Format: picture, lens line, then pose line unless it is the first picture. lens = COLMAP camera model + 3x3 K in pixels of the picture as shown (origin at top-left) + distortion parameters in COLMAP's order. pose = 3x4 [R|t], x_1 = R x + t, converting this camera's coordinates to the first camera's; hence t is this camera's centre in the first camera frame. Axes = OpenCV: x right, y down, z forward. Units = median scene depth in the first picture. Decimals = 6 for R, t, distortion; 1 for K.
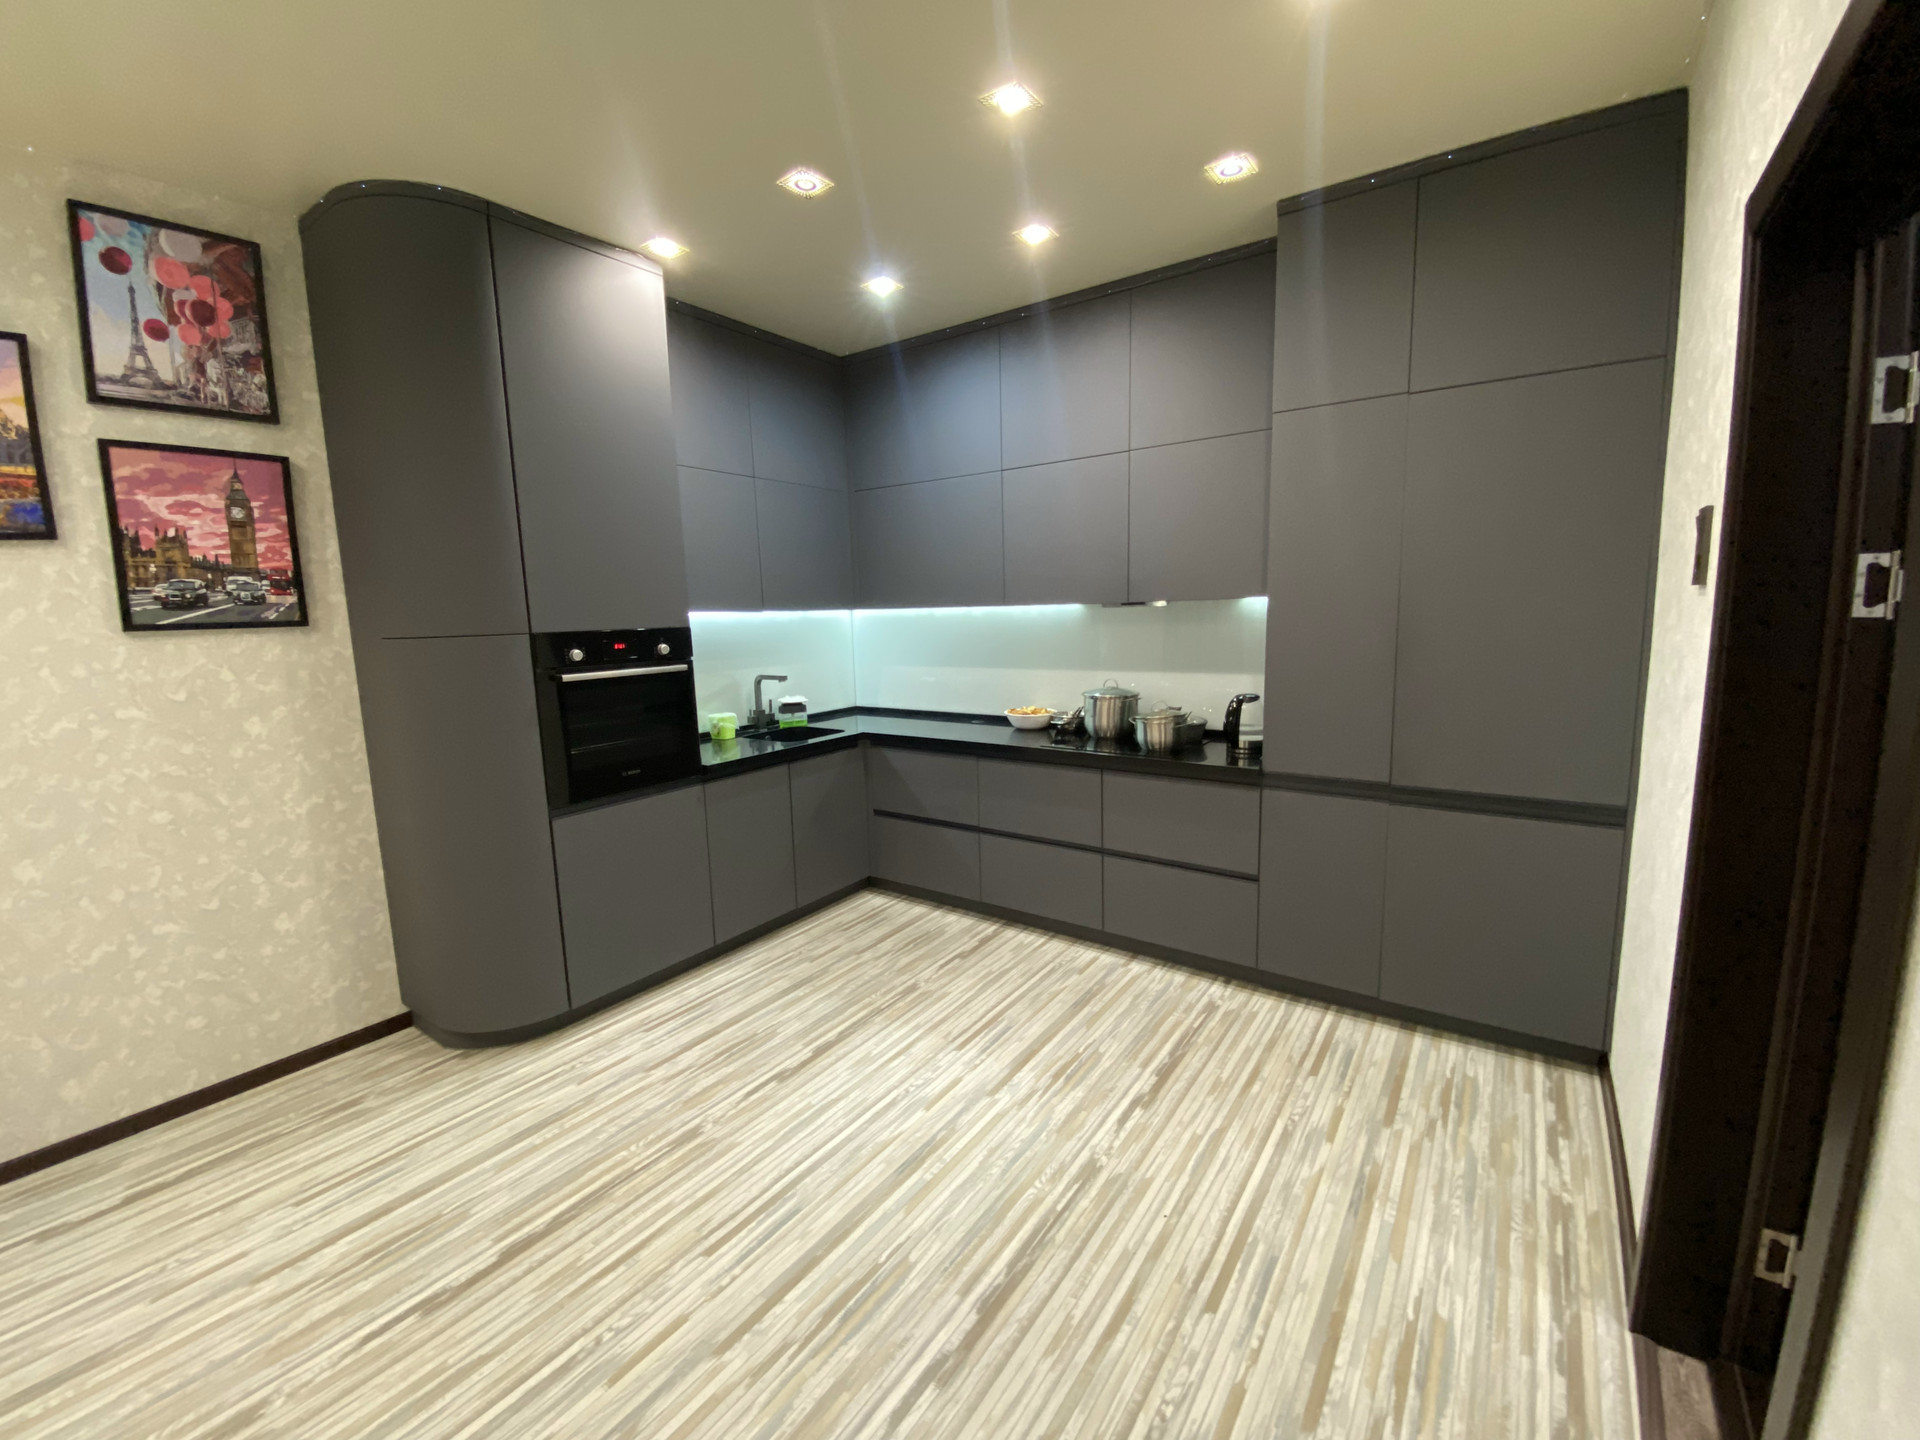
lens RADIAL K [[770.3, 0, 986.4], [0, 770.3, 675.2], [0, 0, 1]] dist [0.042598, -0.019338]
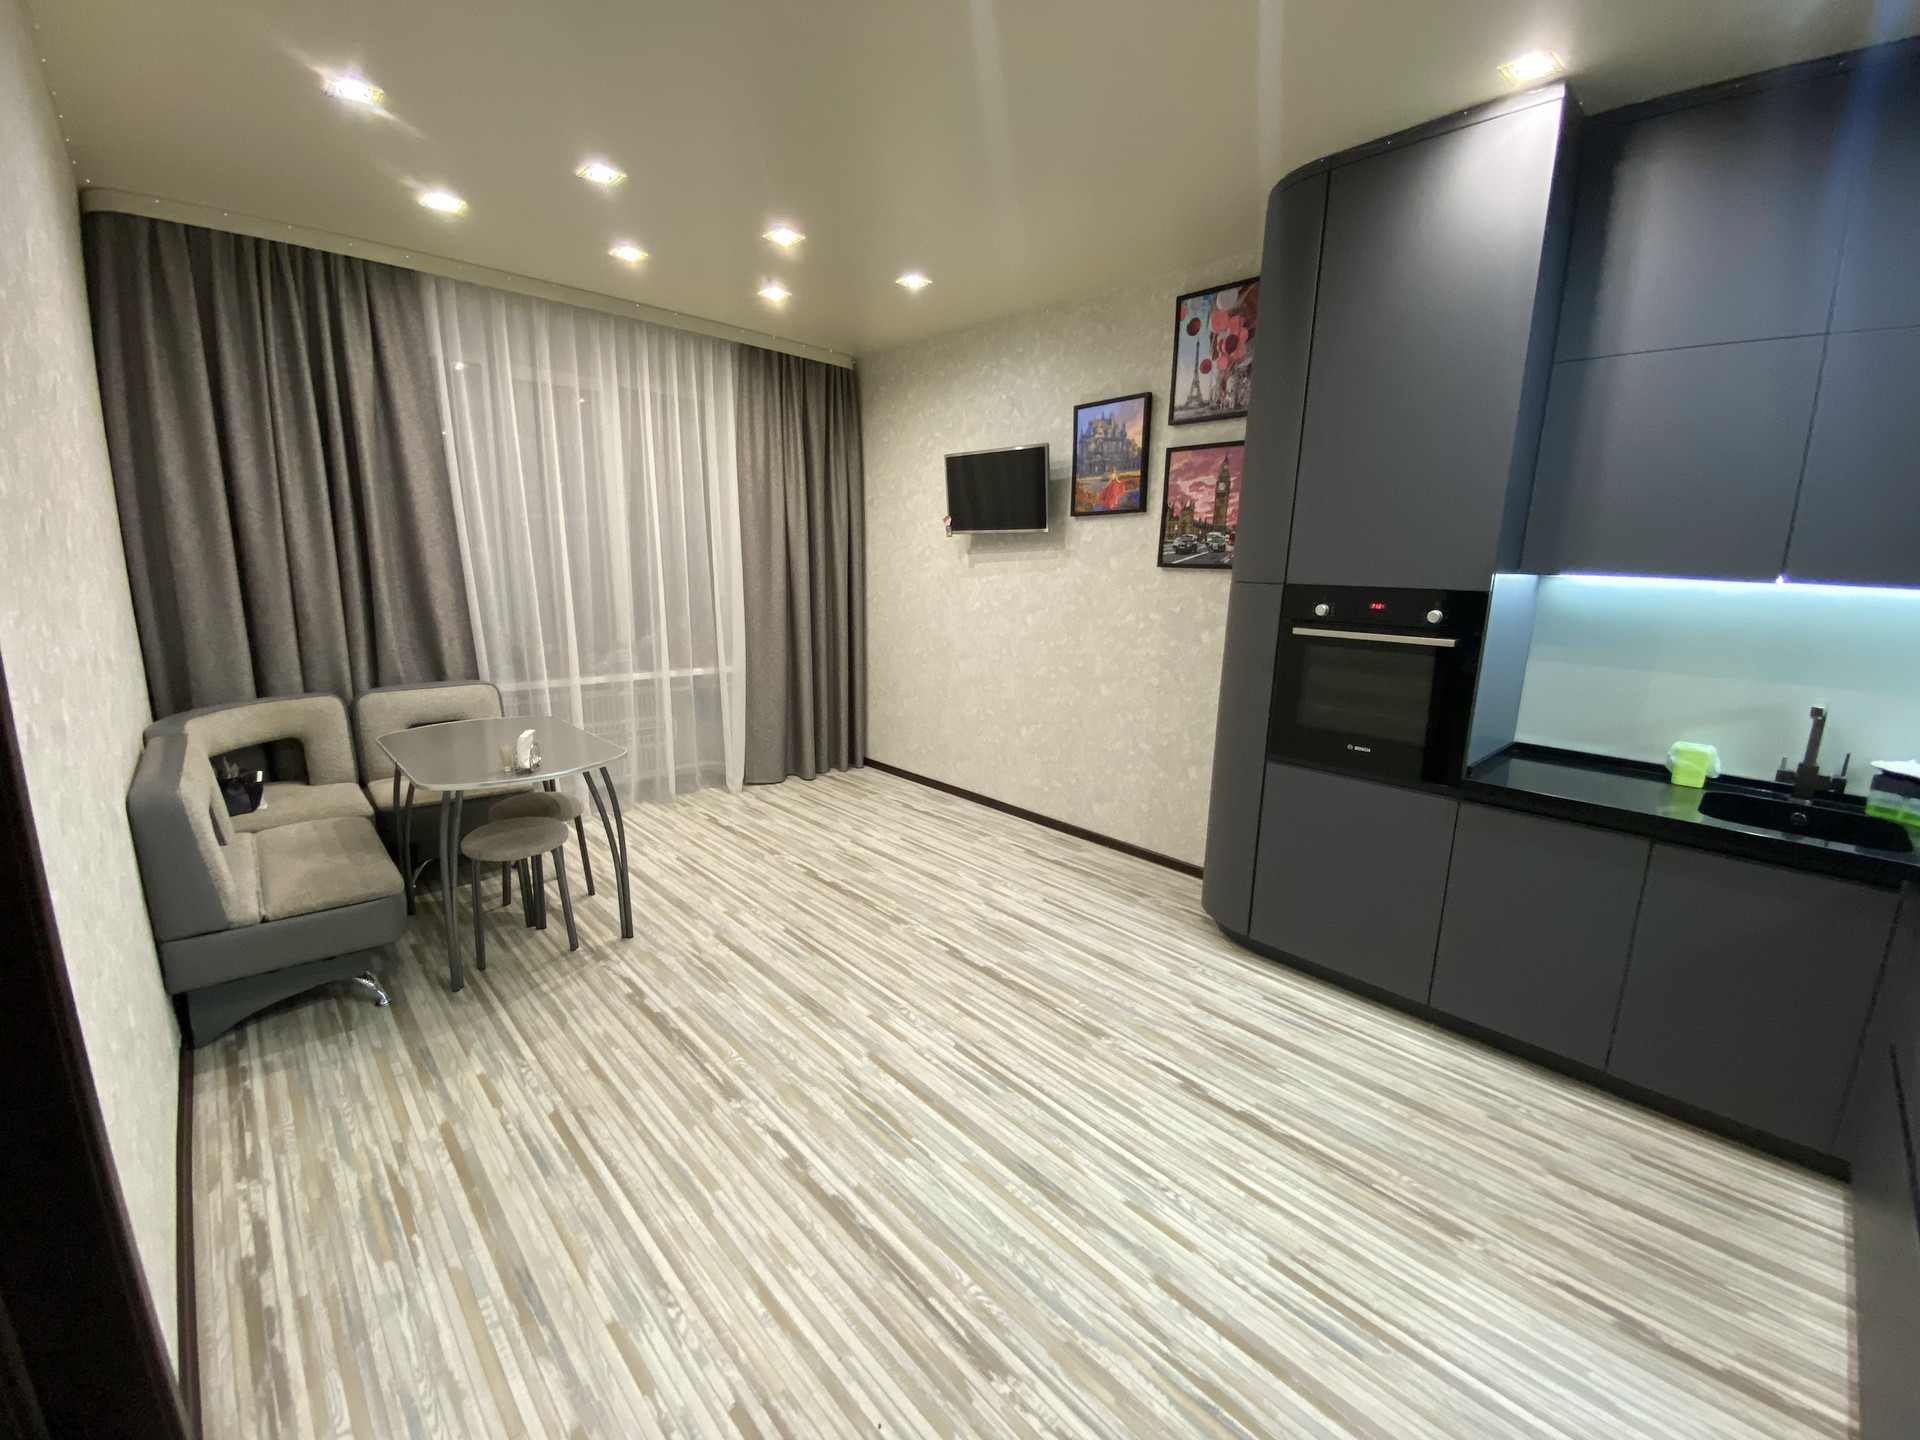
lens RADIAL K [[790.0, 0, 960.0], [0, 790.0, 720.0], [0, 0, 1]] dist [0.009249, -0.015693]
pose [[-0.211385, 0.213157, -0.953877, 0.648637], [-0.115429, 0.963656, 0.240922, -0.096618], [0.970563, 0.161032, -0.179098, 0.934029]]
